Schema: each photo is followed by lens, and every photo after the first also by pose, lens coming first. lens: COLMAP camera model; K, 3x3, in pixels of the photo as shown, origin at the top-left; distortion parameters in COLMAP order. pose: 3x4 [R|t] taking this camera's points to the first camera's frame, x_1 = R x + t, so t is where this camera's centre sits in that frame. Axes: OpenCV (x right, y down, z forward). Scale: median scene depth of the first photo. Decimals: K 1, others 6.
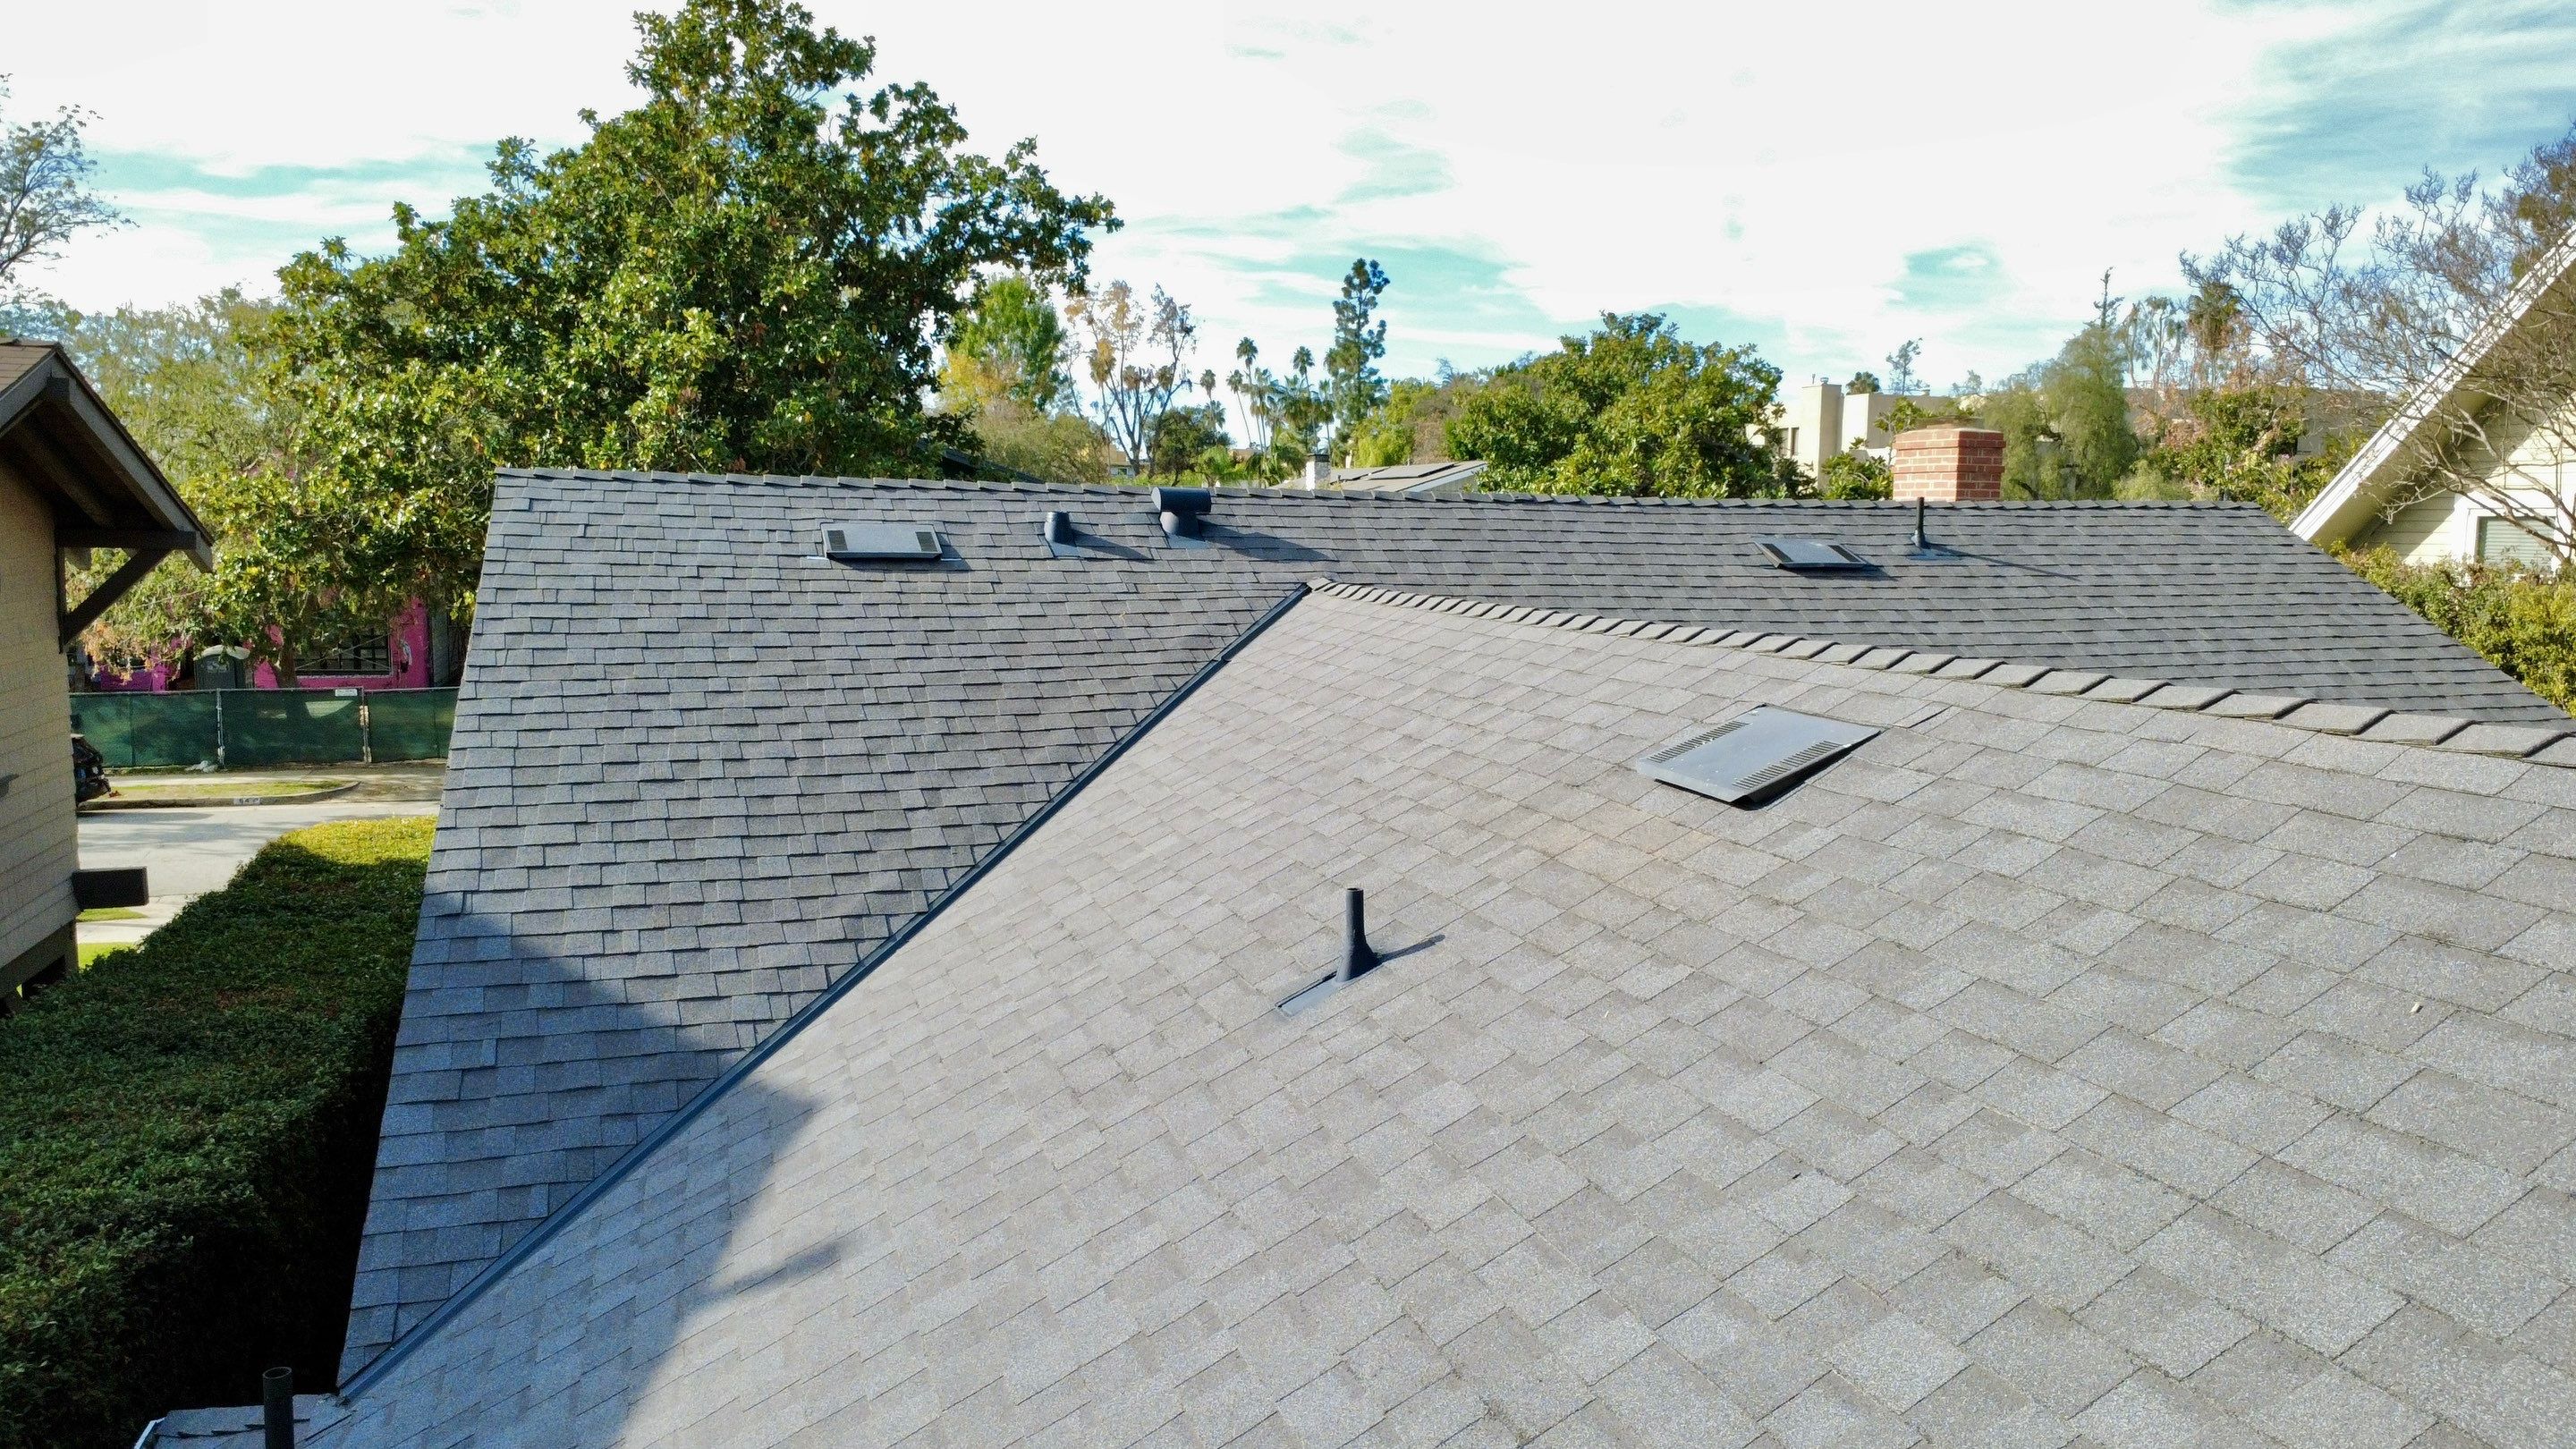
lens RADIAL K [[1878.3, 0, 1288.0], [0, 1878.3, 724.5], [0, 0, 1]] dist [-0.000565, 0.003786]
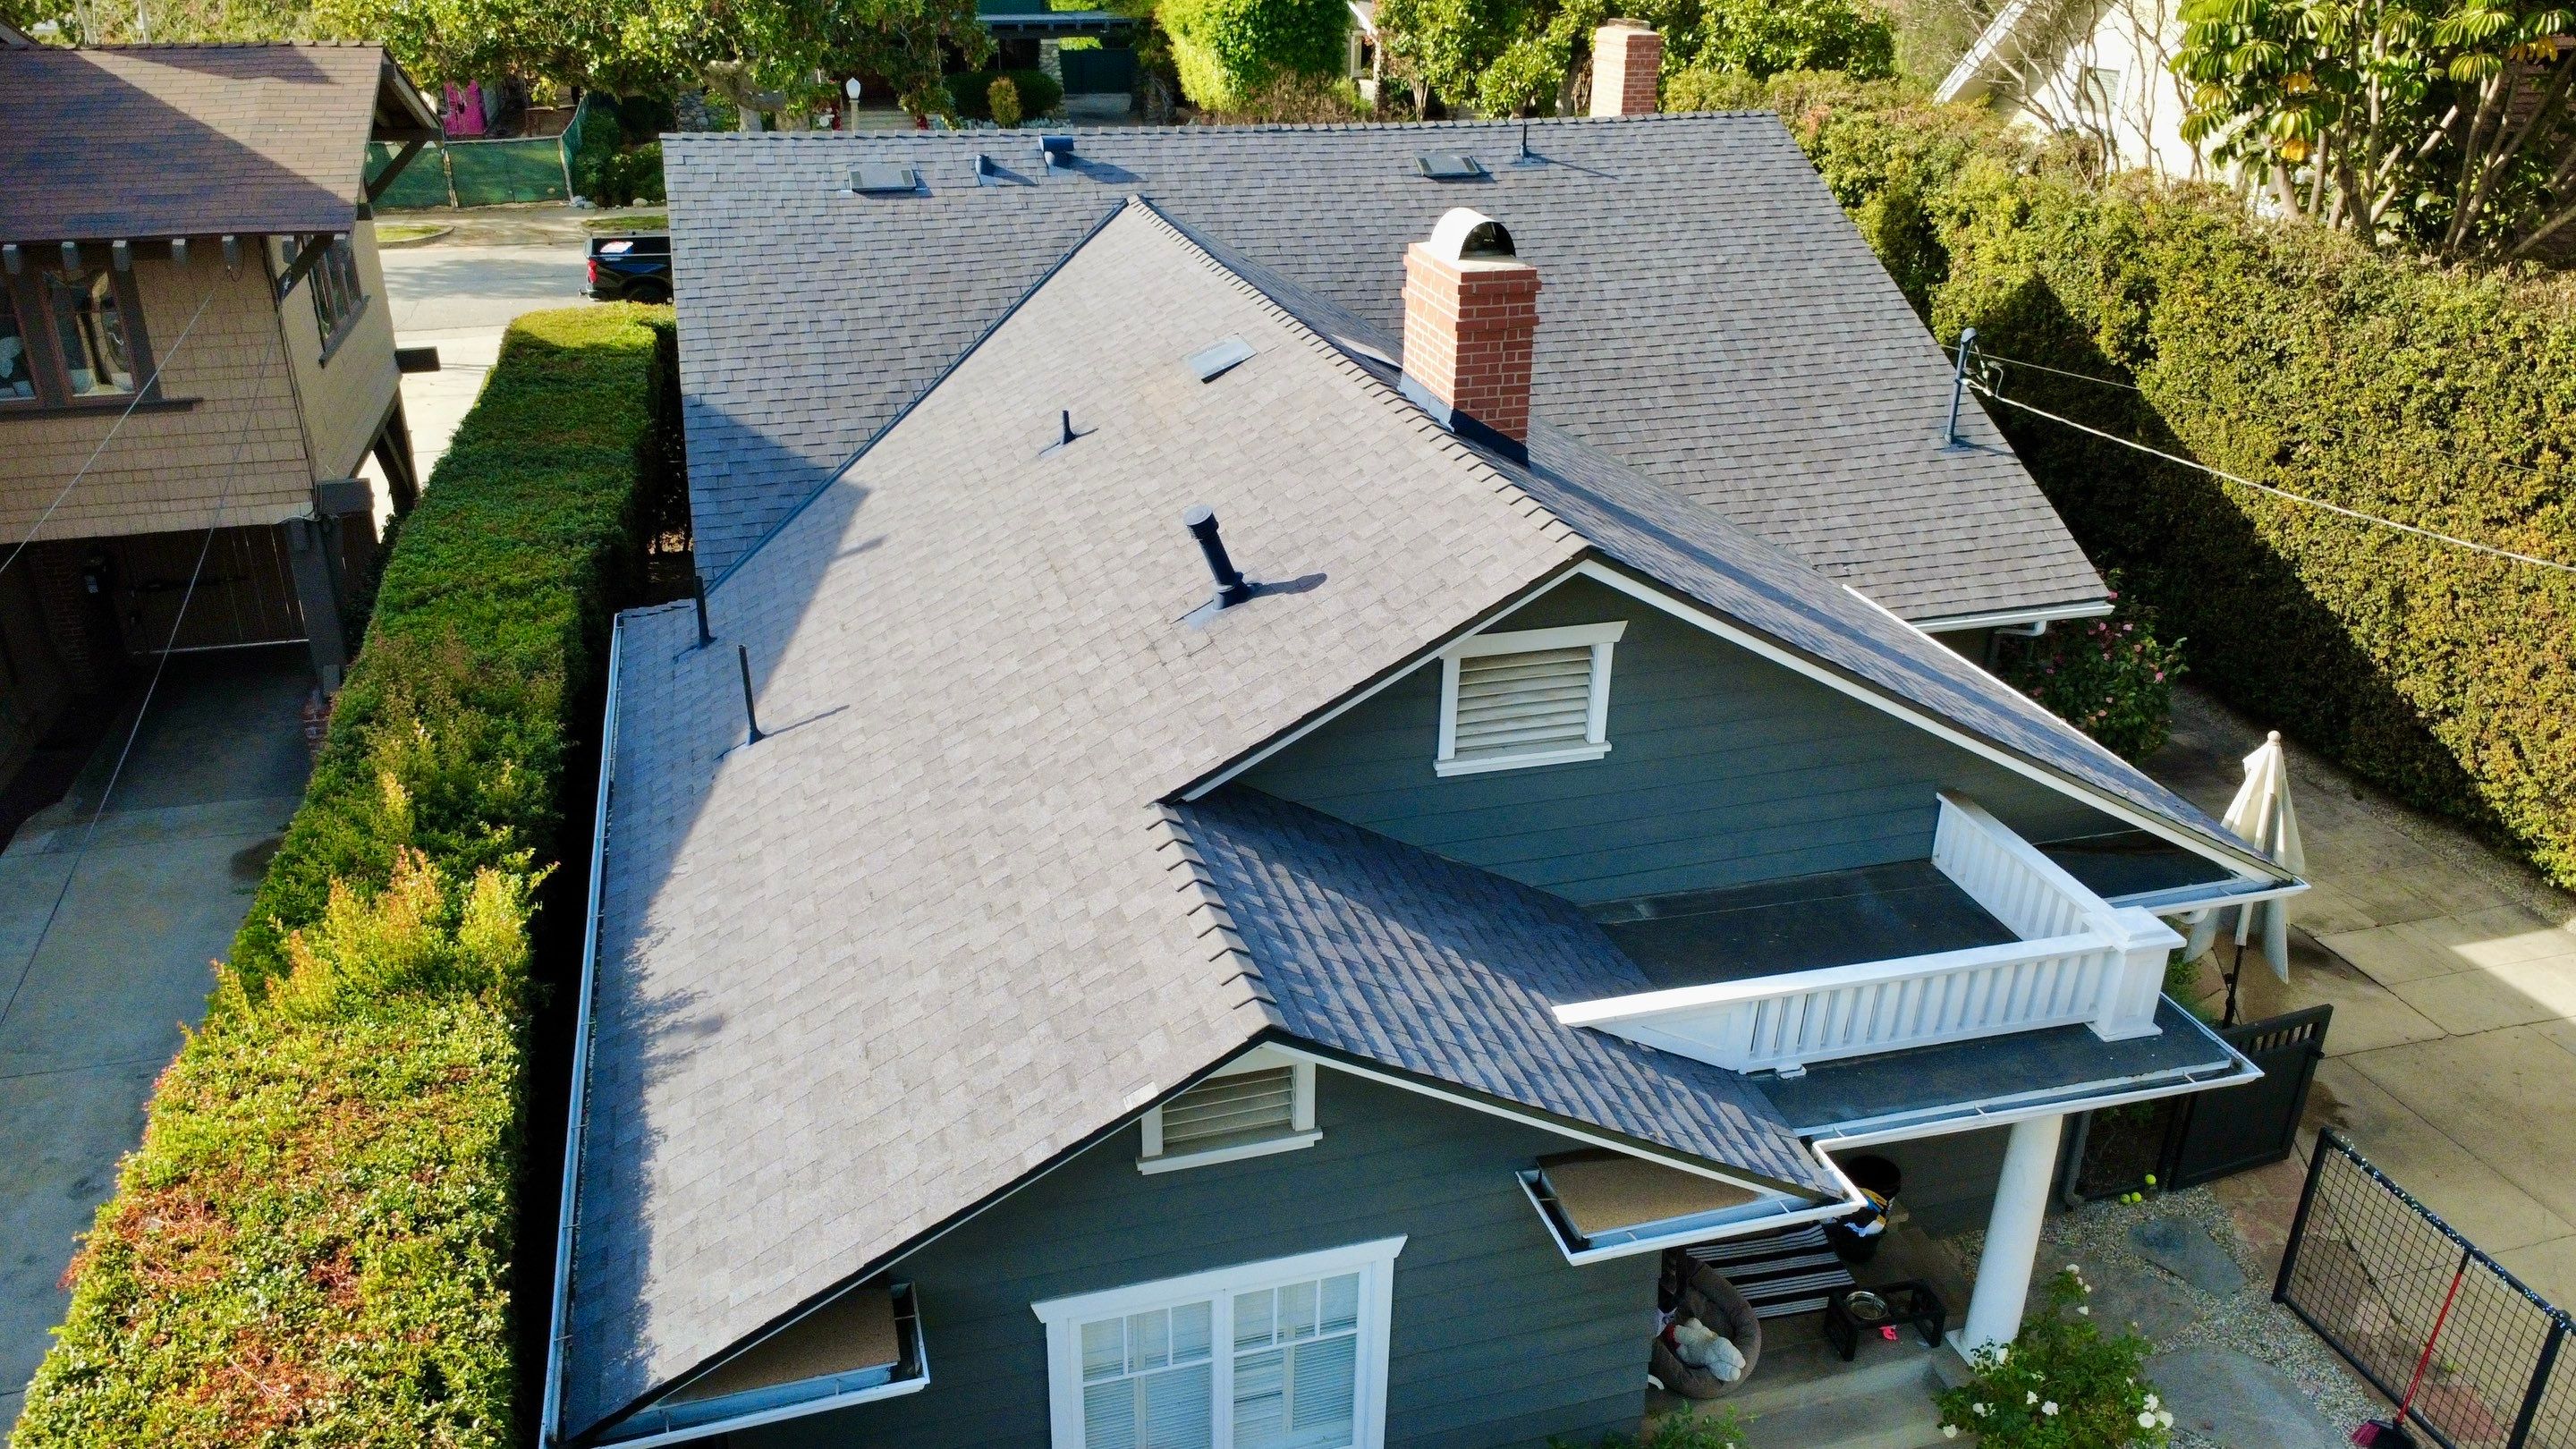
lens RADIAL K [[1852.8, 0, 1288.0], [0, 1852.8, 724.5], [0, 0, 1]] dist [0.001435, 0.000915]
pose [[0.999861, 0.005958, -0.015543, 0.197732], [-0.000822, 0.950277, 0.311404, -0.154297], [0.016626, -0.311348, 0.950150, -0.817743]]
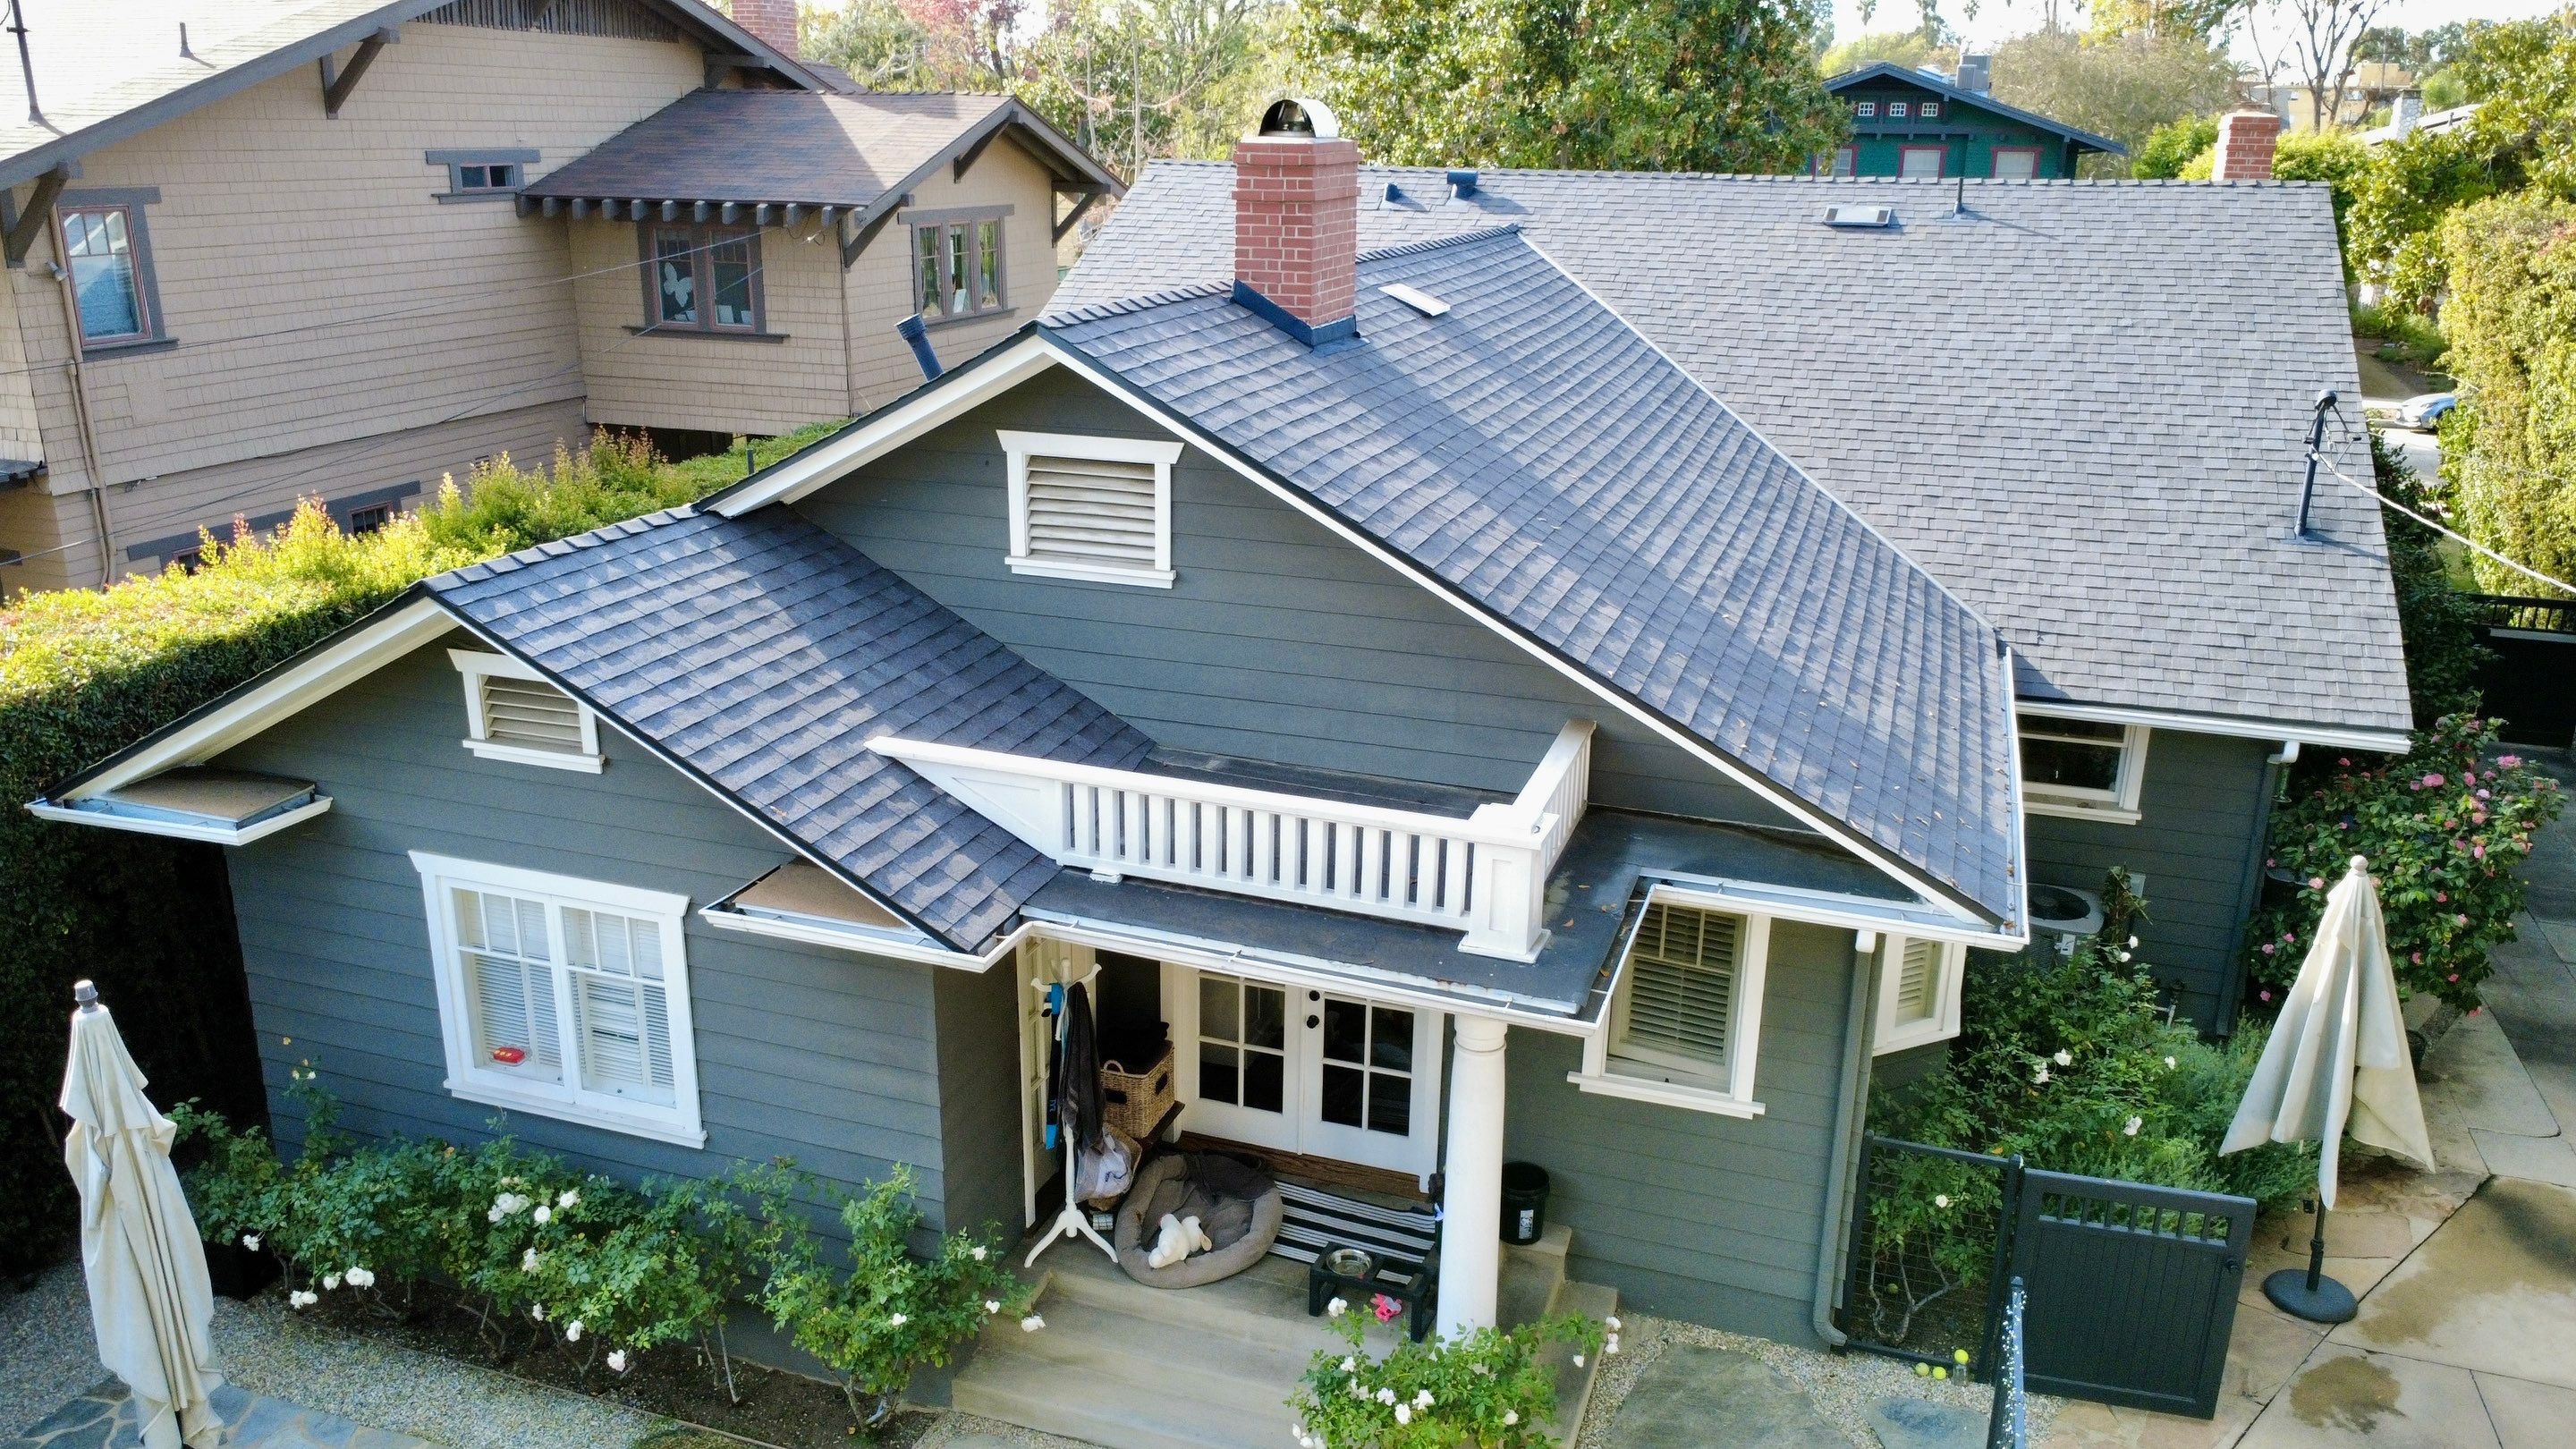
lens RADIAL K [[1849.0, 0, 1288.0], [0, 1849.0, 724.5], [0, 0, 1]] dist [-0.001211, 0.000818]
pose [[0.809271, 0.176505, -0.560291, 0.972469], [-0.066436, 0.975173, 0.211243, 0.031619], [0.583666, -0.133729, 0.800906, -0.637915]]
